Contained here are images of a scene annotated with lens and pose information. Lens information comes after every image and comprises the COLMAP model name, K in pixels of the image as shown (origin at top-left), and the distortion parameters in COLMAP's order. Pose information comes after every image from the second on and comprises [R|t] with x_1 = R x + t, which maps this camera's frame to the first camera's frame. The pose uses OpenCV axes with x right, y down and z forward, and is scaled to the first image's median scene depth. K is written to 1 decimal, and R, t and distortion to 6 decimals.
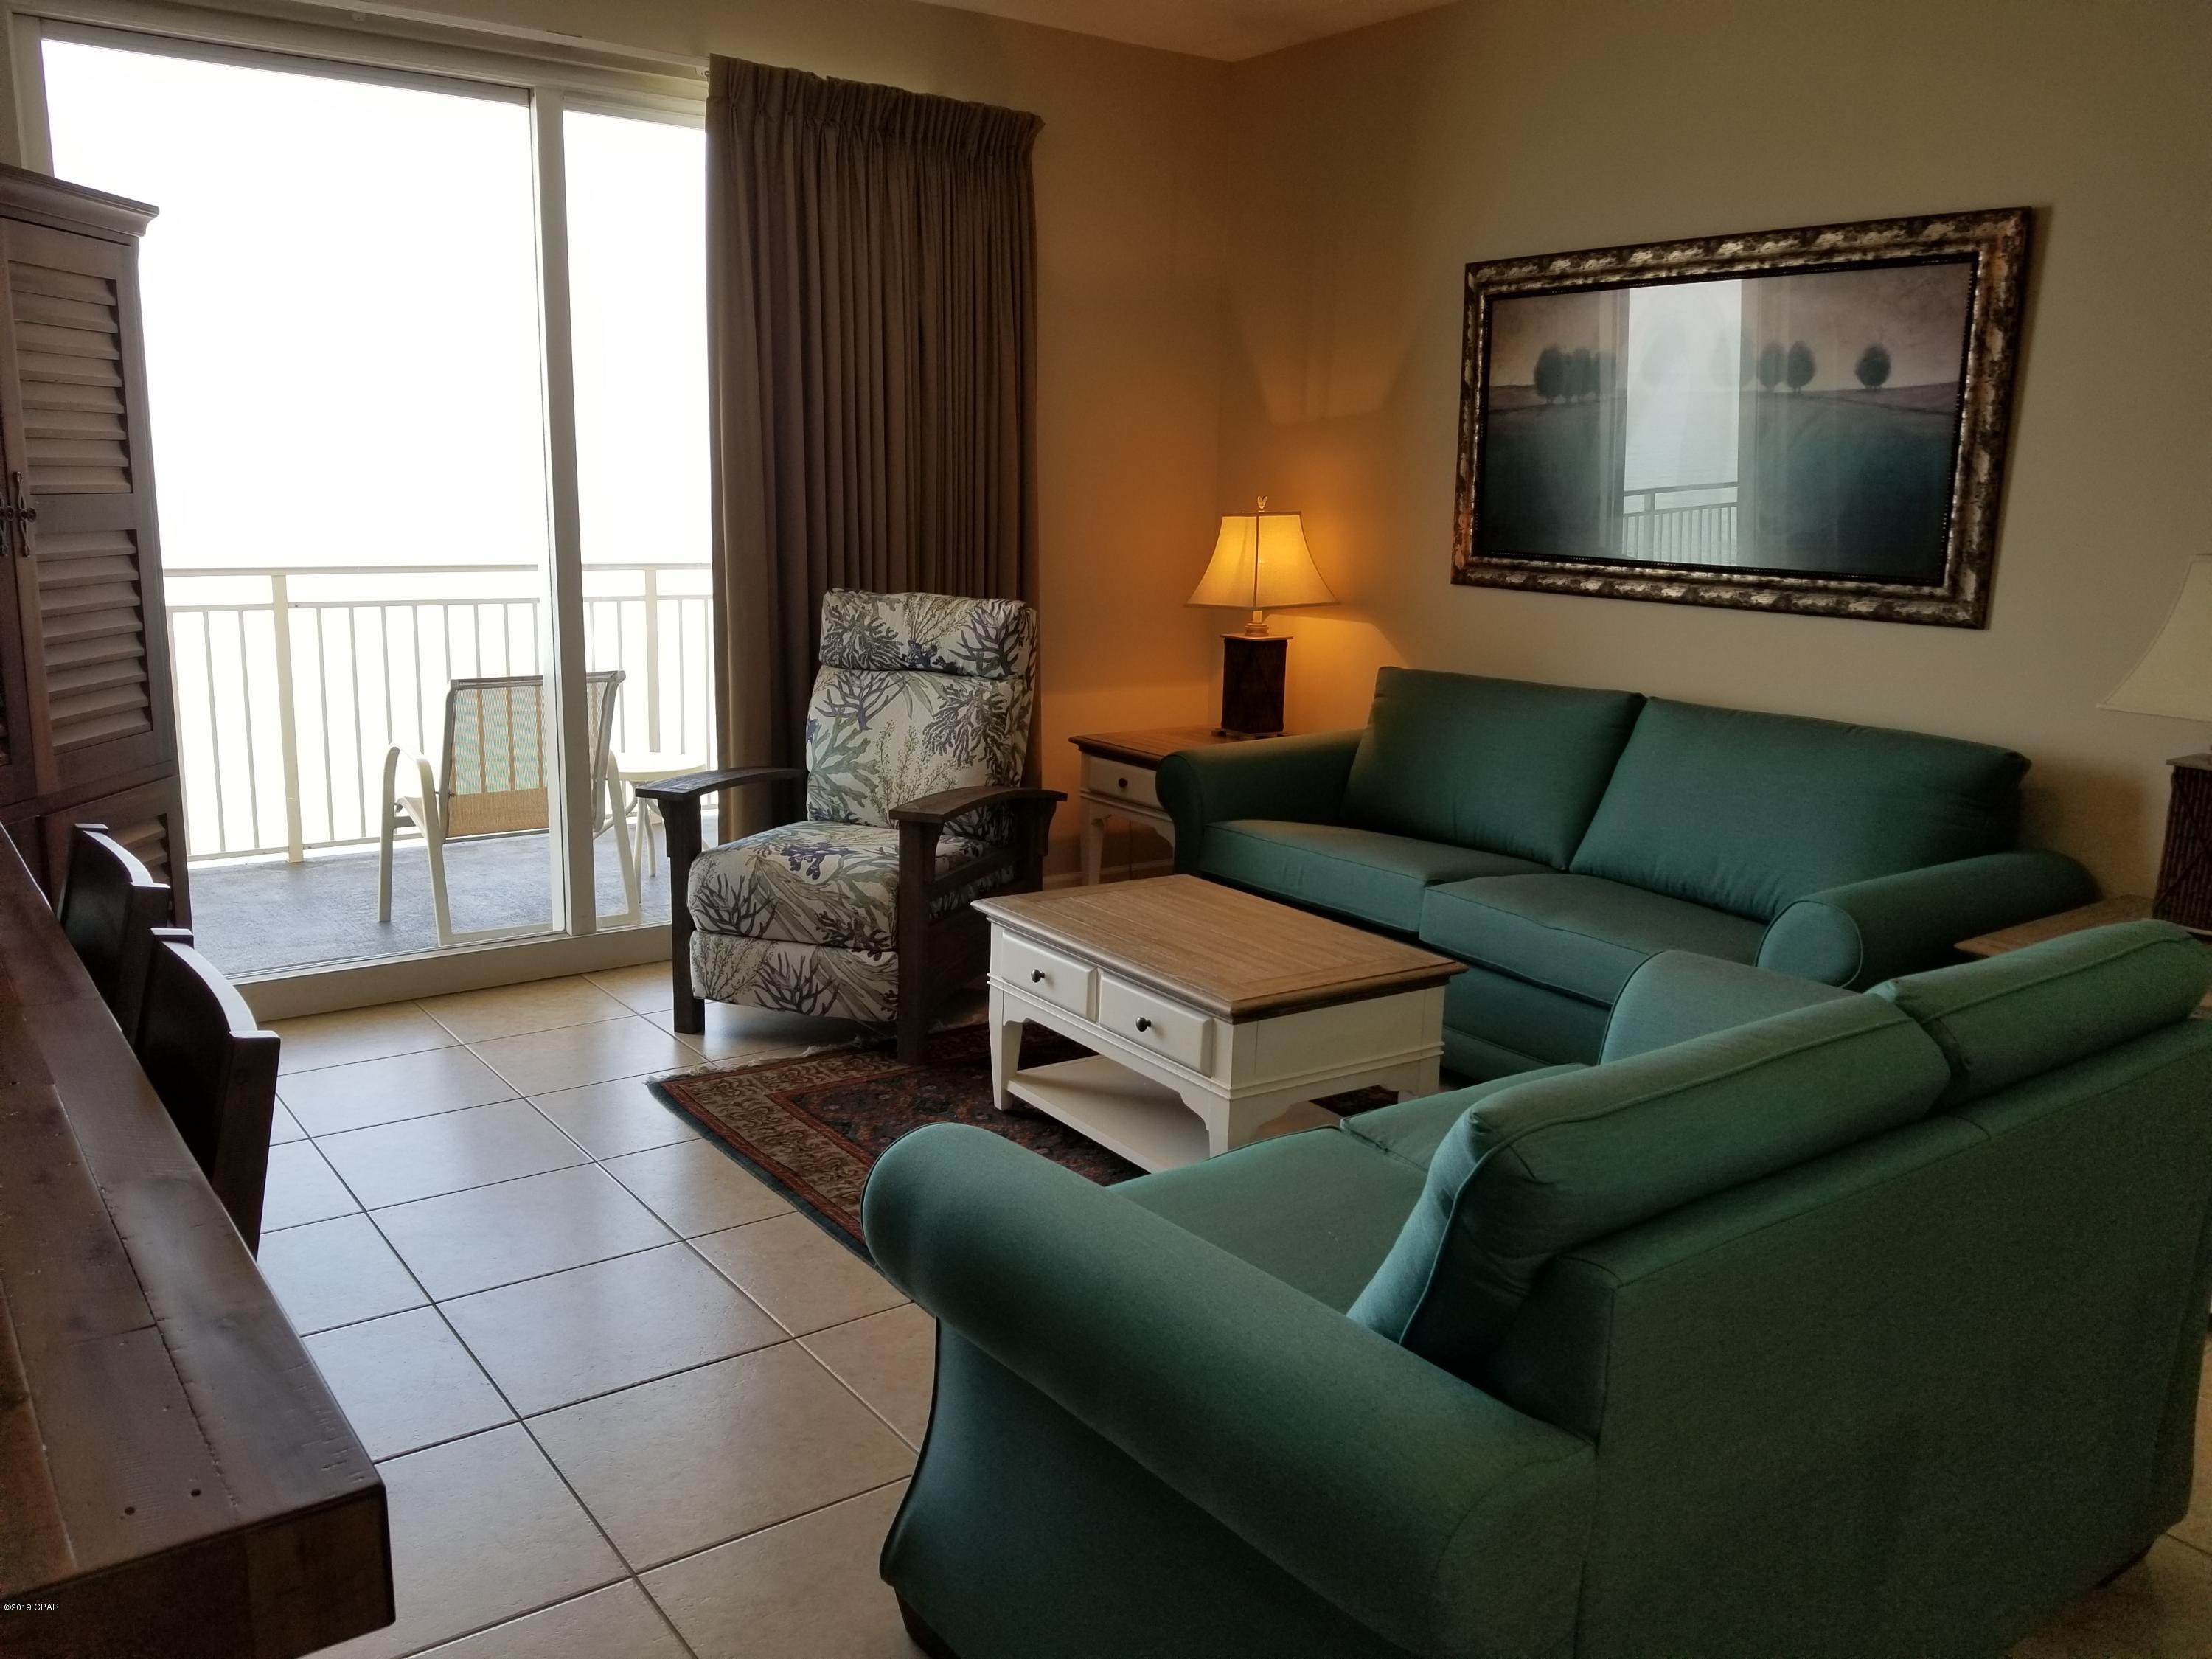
lens RADIAL K [[1762.4, 0, 1050.3], [0, 1762.4, 827.5], [0, 0, 1]] dist [0.086352, -0.139293]
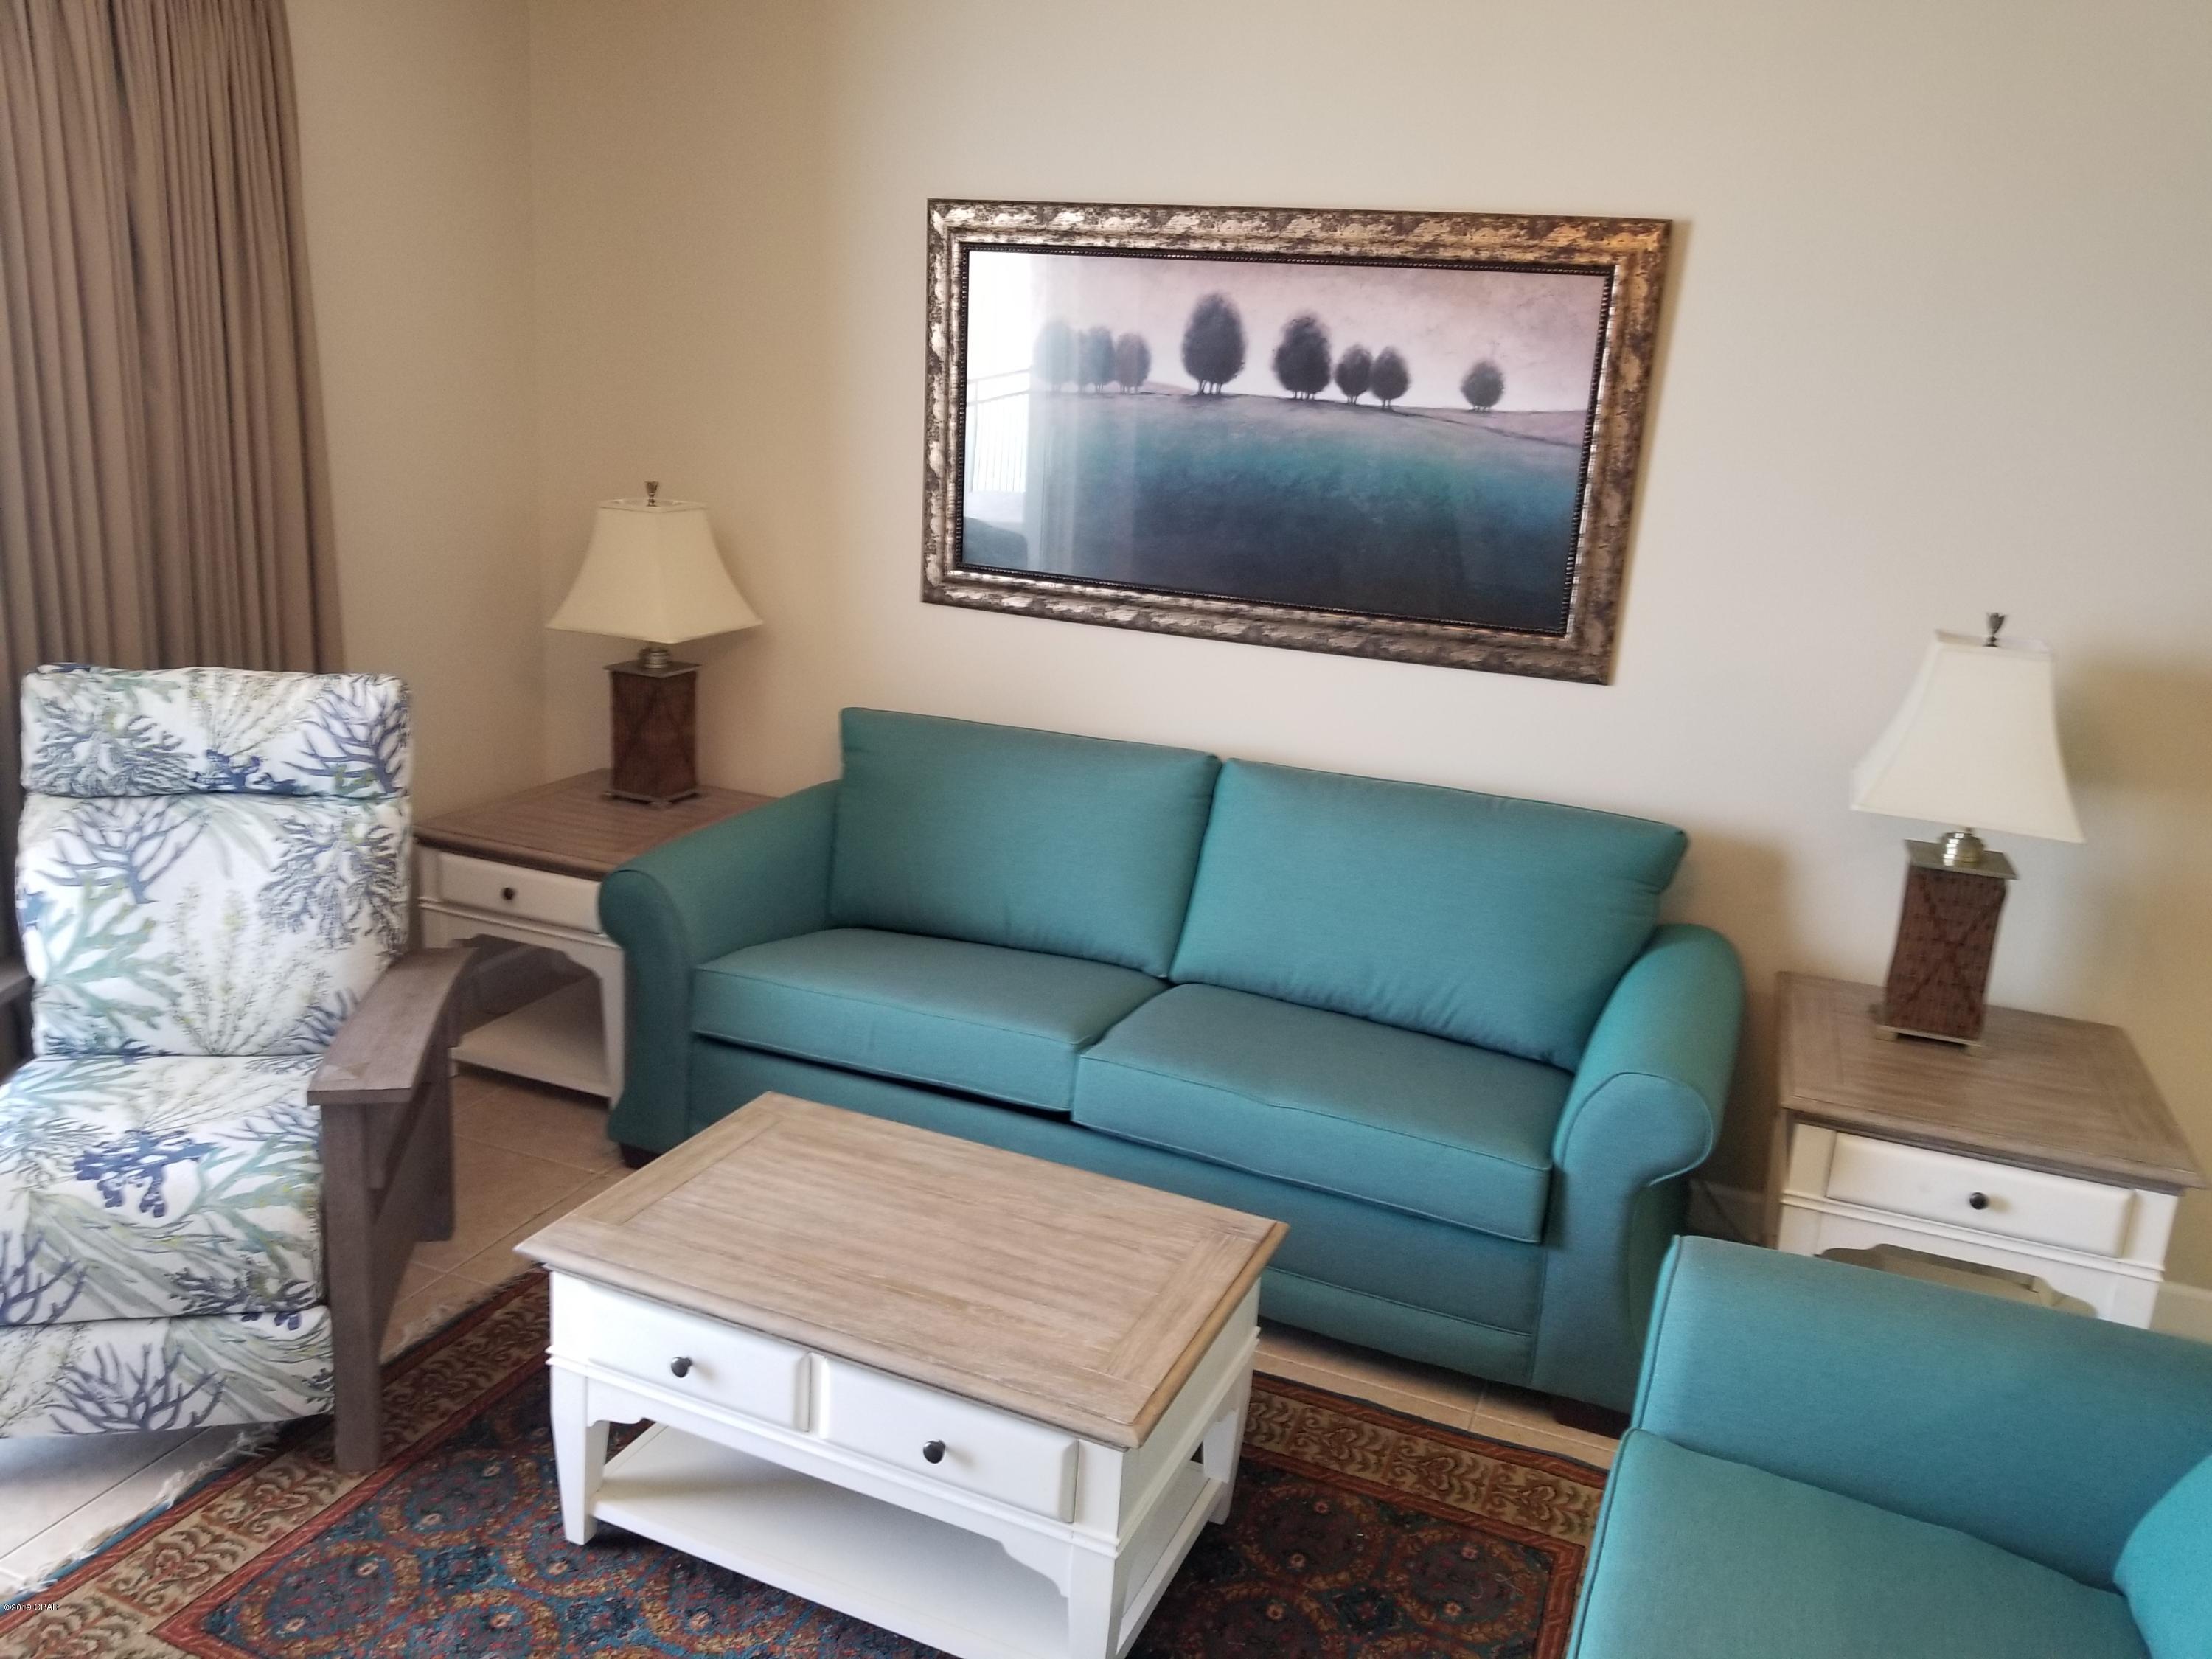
lens RADIAL K [[1746.9, 0, 1071.4], [0, 1746.9, 794.3], [0, 0, 1]] dist [0.073239, -0.139489]
pose [[0.841596, -0.104677, 0.529867, -0.169411], [0.068361, 0.993794, 0.087747, -0.136482], [-0.535764, -0.037625, 0.843529, 0.345939]]
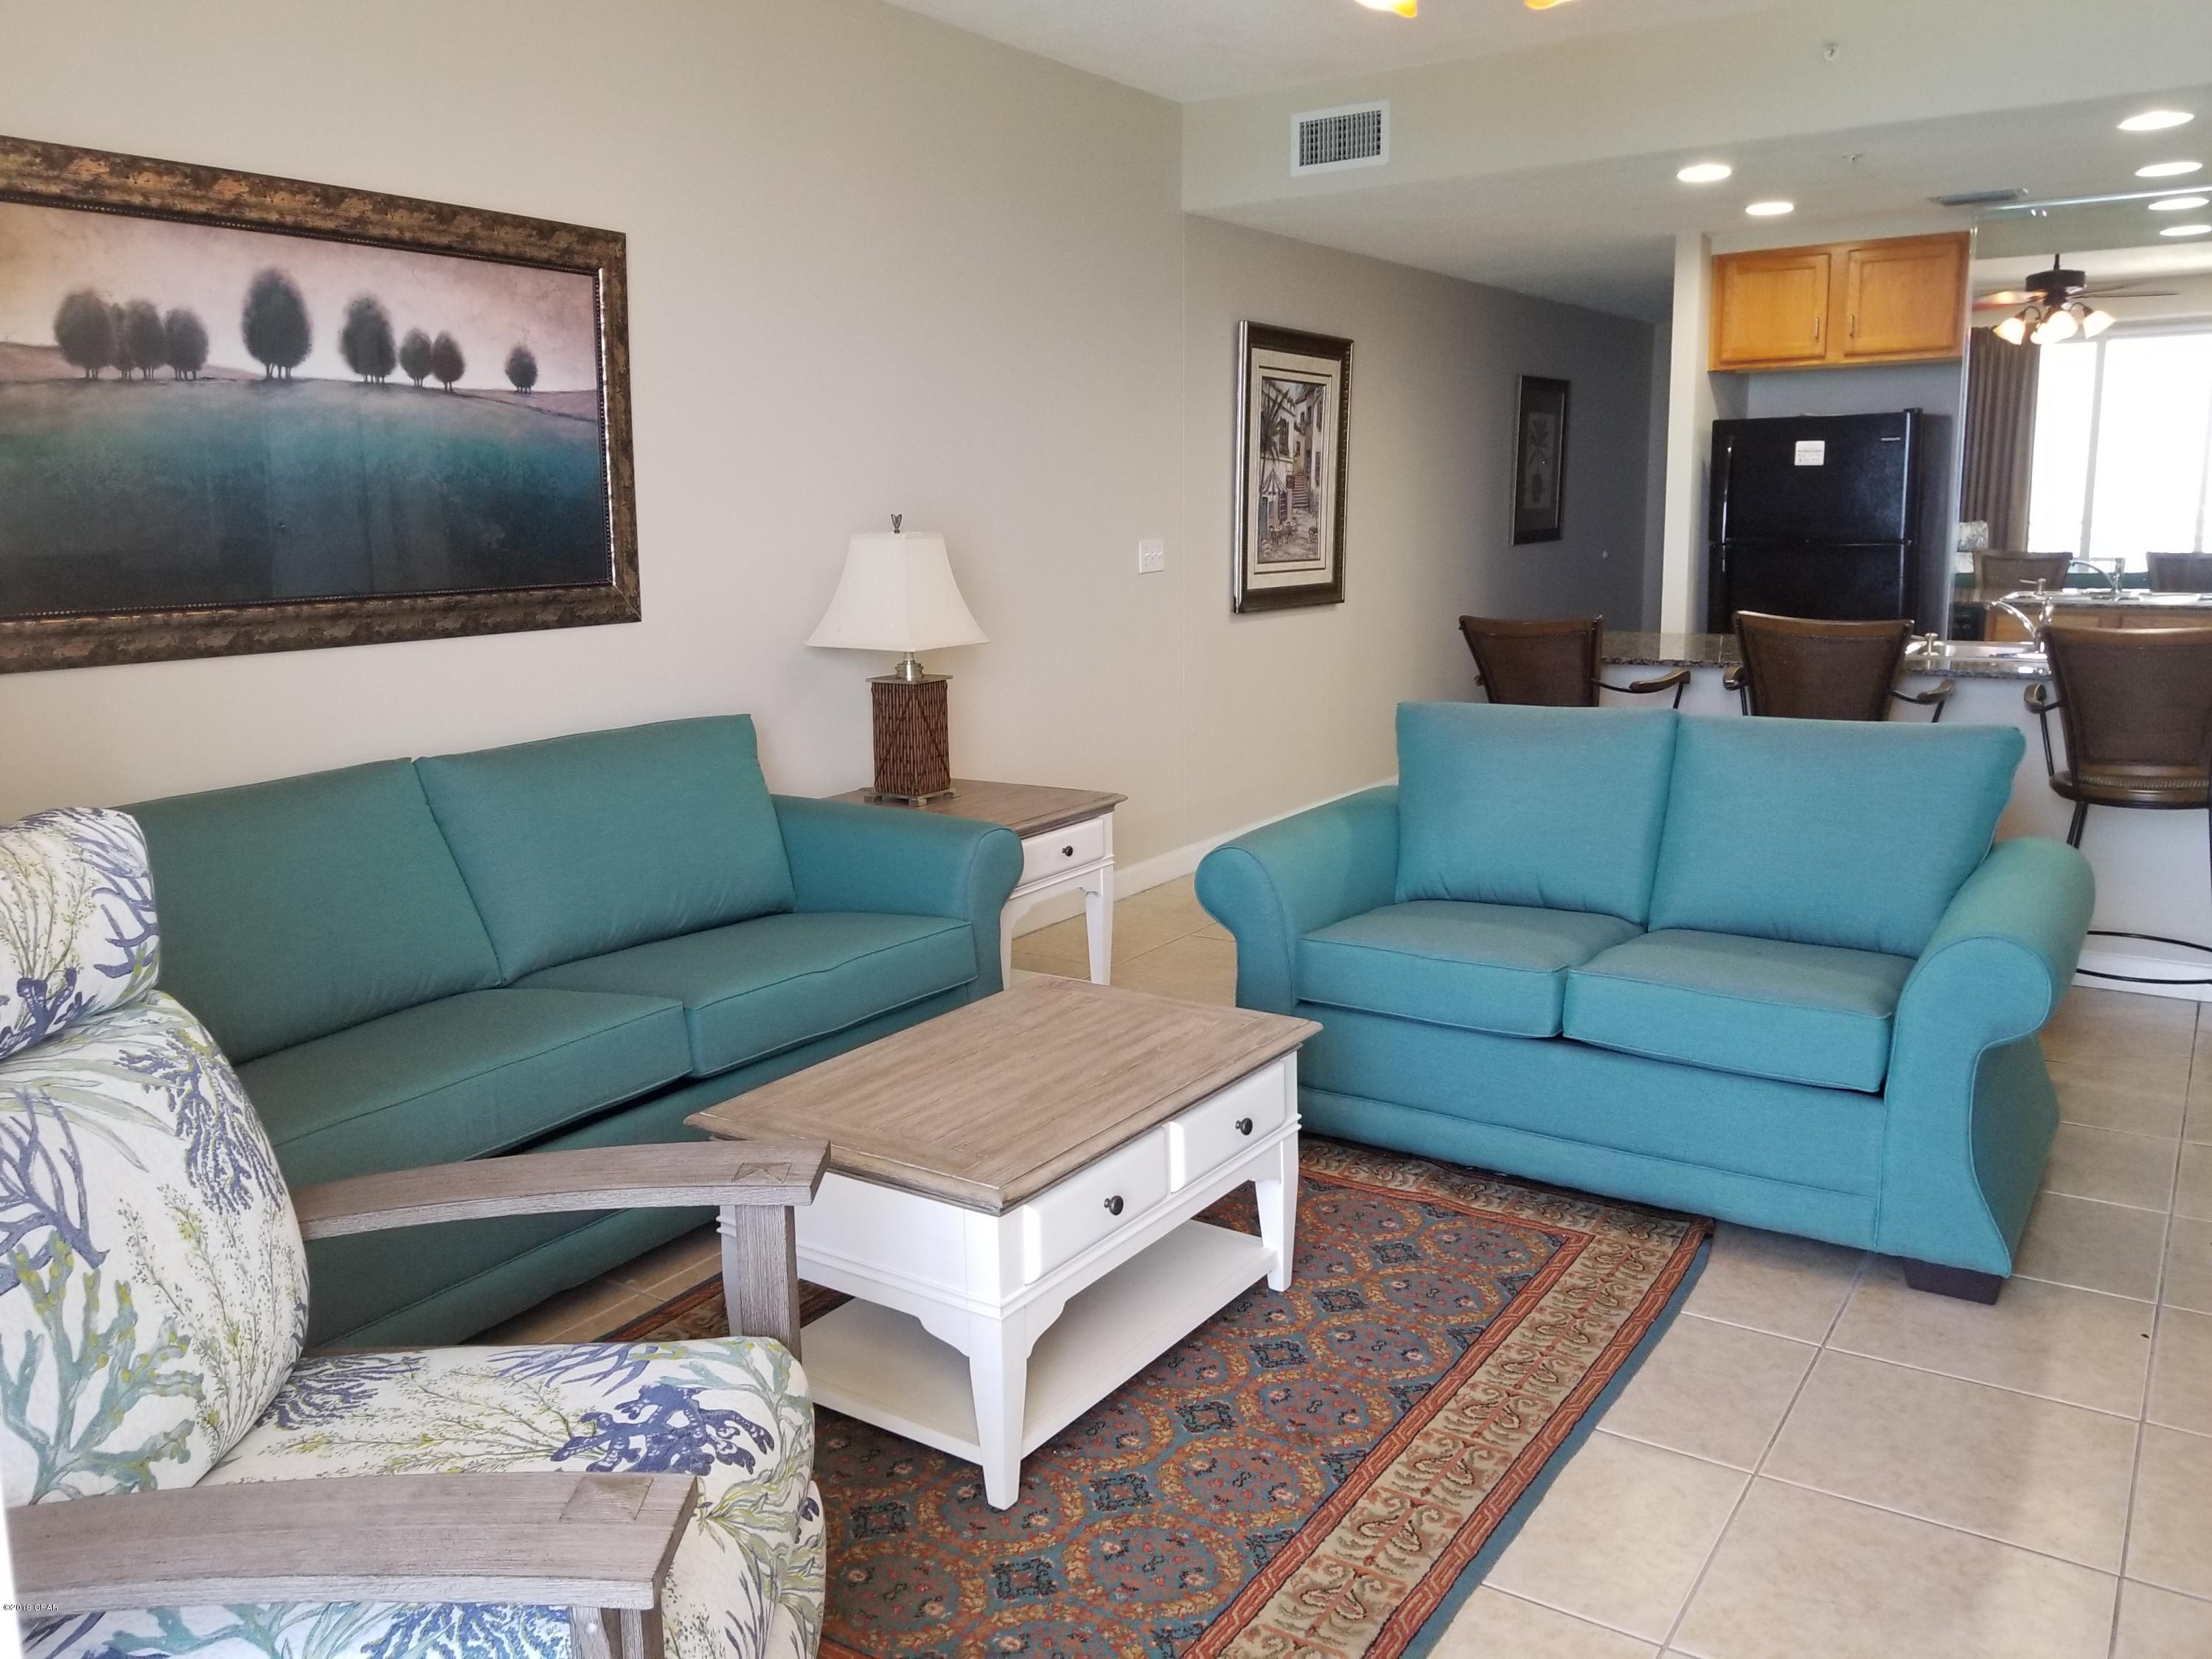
lens RADIAL K [[1752.8, 0, 1106.7], [0, 1752.8, 763.4], [0, 0, 1]] dist [0.083992, -0.140326]
pose [[-0.385344, -0.152990, 0.910002, -0.511017], [0.190213, 0.951813, 0.240565, -0.206832], [-0.902956, 0.265795, -0.337674, 1.005741]]
